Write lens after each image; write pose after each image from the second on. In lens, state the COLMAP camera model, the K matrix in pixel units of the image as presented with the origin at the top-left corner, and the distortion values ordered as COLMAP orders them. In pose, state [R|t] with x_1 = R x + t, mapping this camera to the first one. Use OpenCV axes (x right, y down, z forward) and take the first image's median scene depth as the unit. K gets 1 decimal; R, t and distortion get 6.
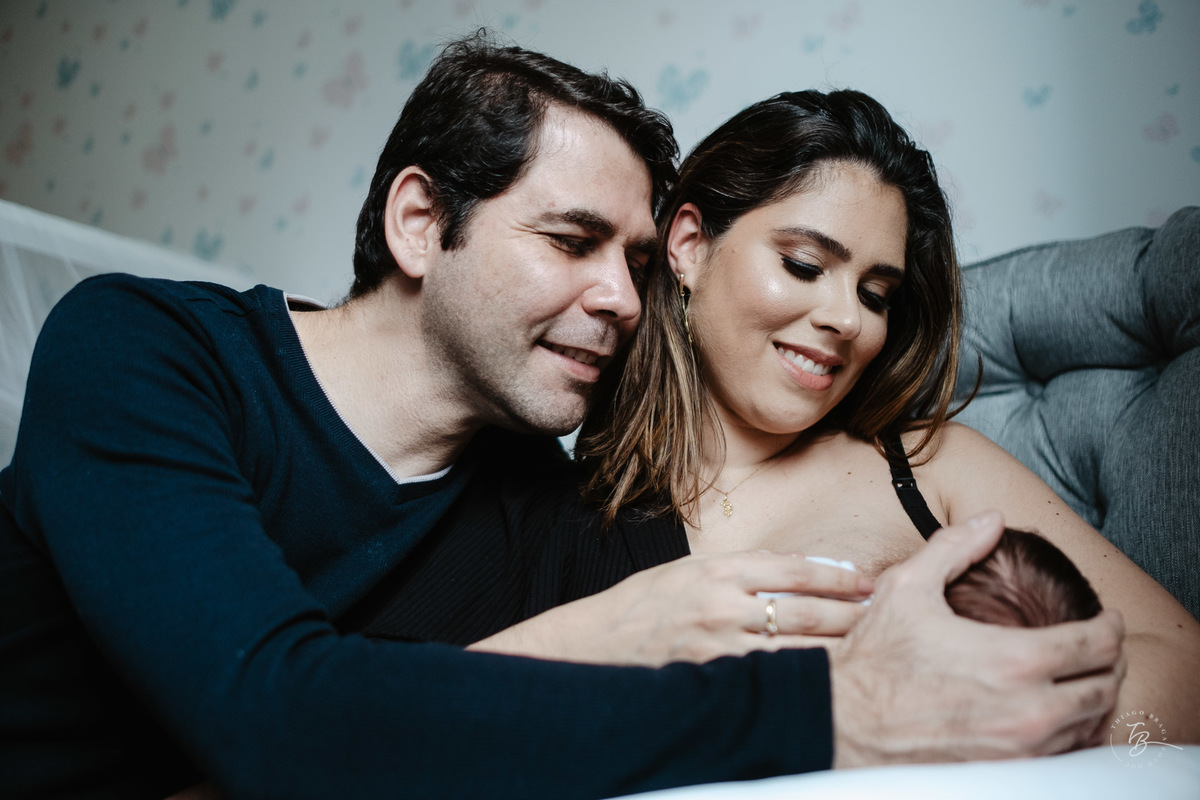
lens RADIAL K [[1257.4, 0, 603.0], [0, 1257.4, 460.6], [0, 0, 1]] dist [0.001297, -0.029951]
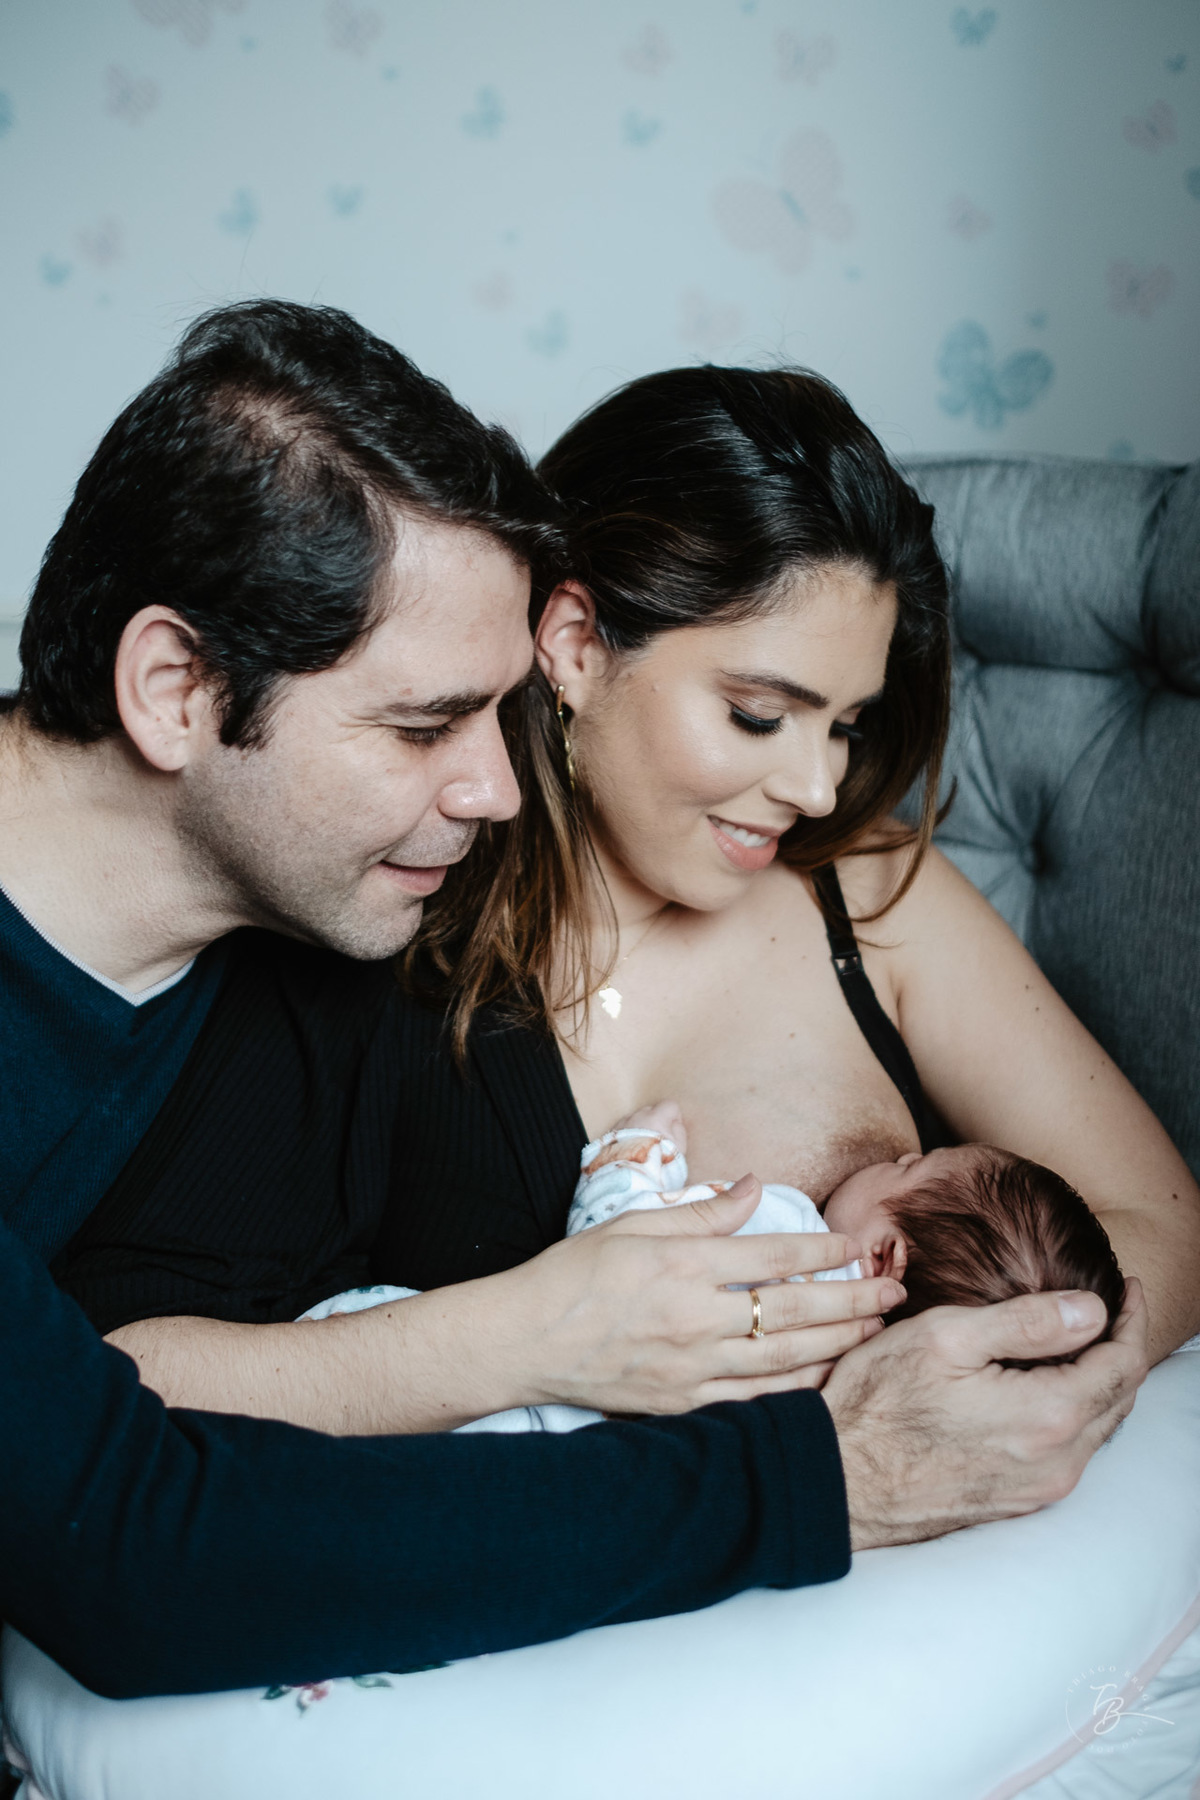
lens RADIAL K [[1842.2, 0, 600.0], [0, 1842.2, 900.0], [0, 0, 1]] dist [-0.066452, 0.199620]
pose [[0.960340, -0.072365, 0.269278, -0.193644], [-0.053114, 0.900575, 0.431443, -0.487747], [-0.273726, -0.428634, 0.861015, 0.129267]]
